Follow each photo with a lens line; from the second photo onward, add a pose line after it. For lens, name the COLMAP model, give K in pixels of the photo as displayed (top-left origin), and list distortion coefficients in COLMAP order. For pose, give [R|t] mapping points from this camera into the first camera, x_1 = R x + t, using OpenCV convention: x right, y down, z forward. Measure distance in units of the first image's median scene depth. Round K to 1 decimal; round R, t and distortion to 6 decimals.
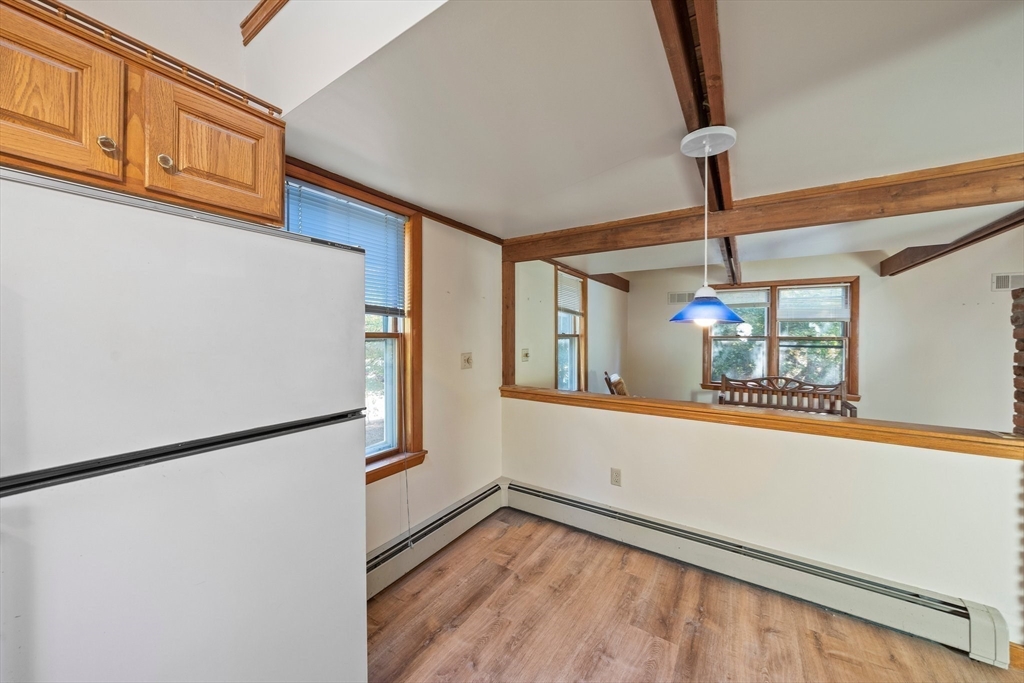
lens RADIAL K [[355.2, 0, 506.1], [0, 355.2, 336.1], [0, 0, 1]] dist [-0.005417, -0.001088]
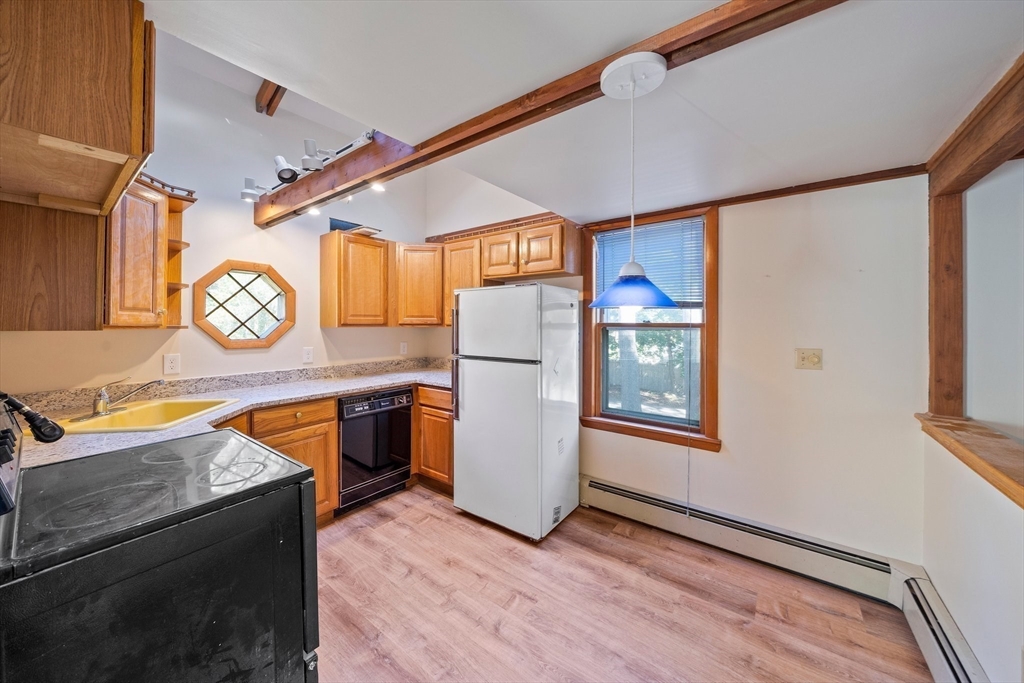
lens RADIAL K [[355.2, 0, 508.1], [0, 355.2, 323.4], [0, 0, 1]] dist [-0.005417, -0.001088]
pose [[-0.054524, -0.005928, -0.998495, 0.692066], [-0.007471, 0.999957, -0.005529, 0.001796], [0.998485, 0.007159, -0.054566, 0.394028]]
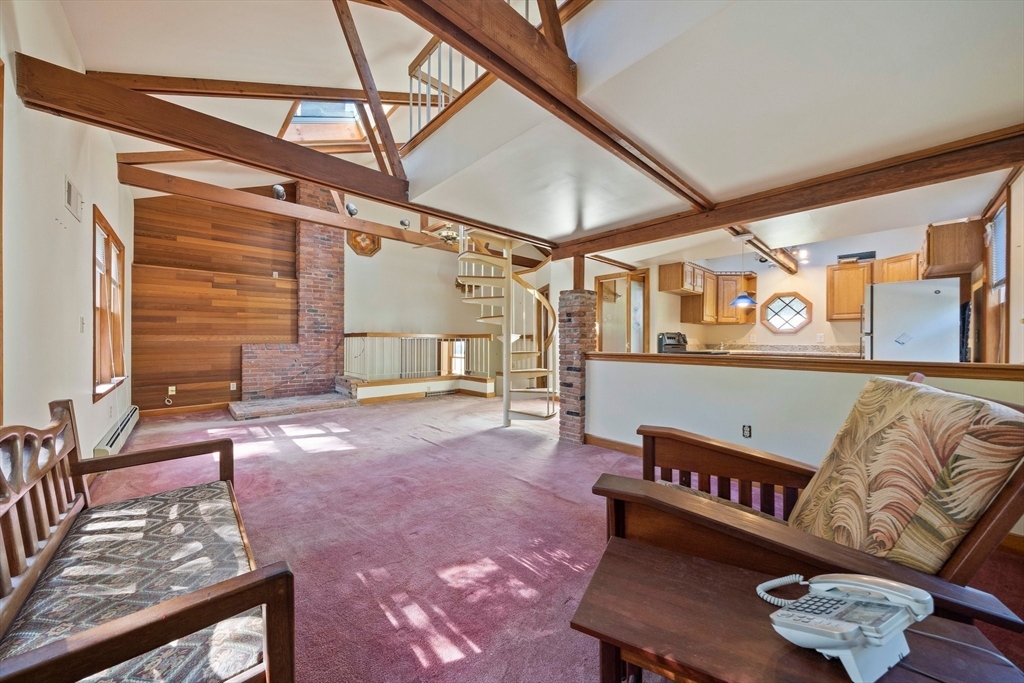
lens RADIAL K [[355.2, 0, 501.3], [0, 355.2, 337.4], [0, 0, 1]] dist [-0.005417, -0.001088]
pose [[-0.970685, -0.004705, 0.240311, 0.877285], [-0.006371, 0.999961, -0.006155, 0.123110], [-0.240273, -0.007506, -0.970676, 2.103633]]
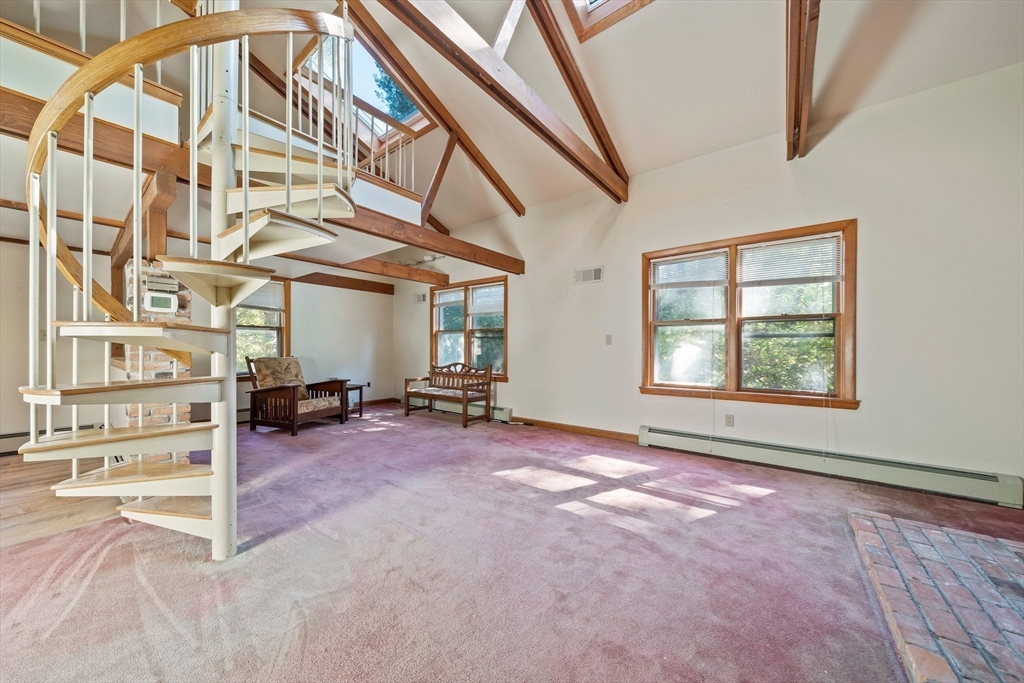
lens RADIAL K [[355.2, 0, 510.7], [0, 355.2, 347.9], [0, 0, 1]] dist [-0.005417, -0.001088]
pose [[0.998194, -0.001845, -0.060039, 1.908138], [0.001616, 0.999991, -0.003864, 0.132620], [0.060046, 0.003760, 0.998189, -0.308995]]
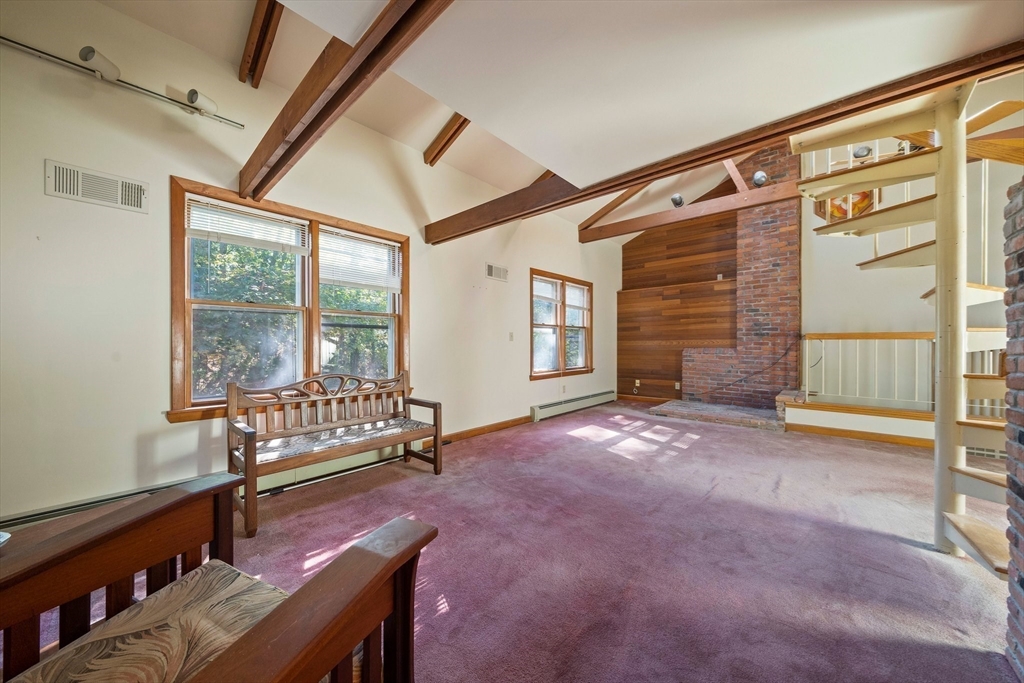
lens RADIAL K [[355.2, 0, 510.8], [0, 355.2, 344.6], [0, 0, 1]] dist [-0.005417, -0.001088]
pose [[0.139556, -0.006112, 0.990195, 0.423660], [0.003964, 0.999976, 0.005614, 0.118759], [-0.990206, 0.003142, 0.139577, 1.162278]]
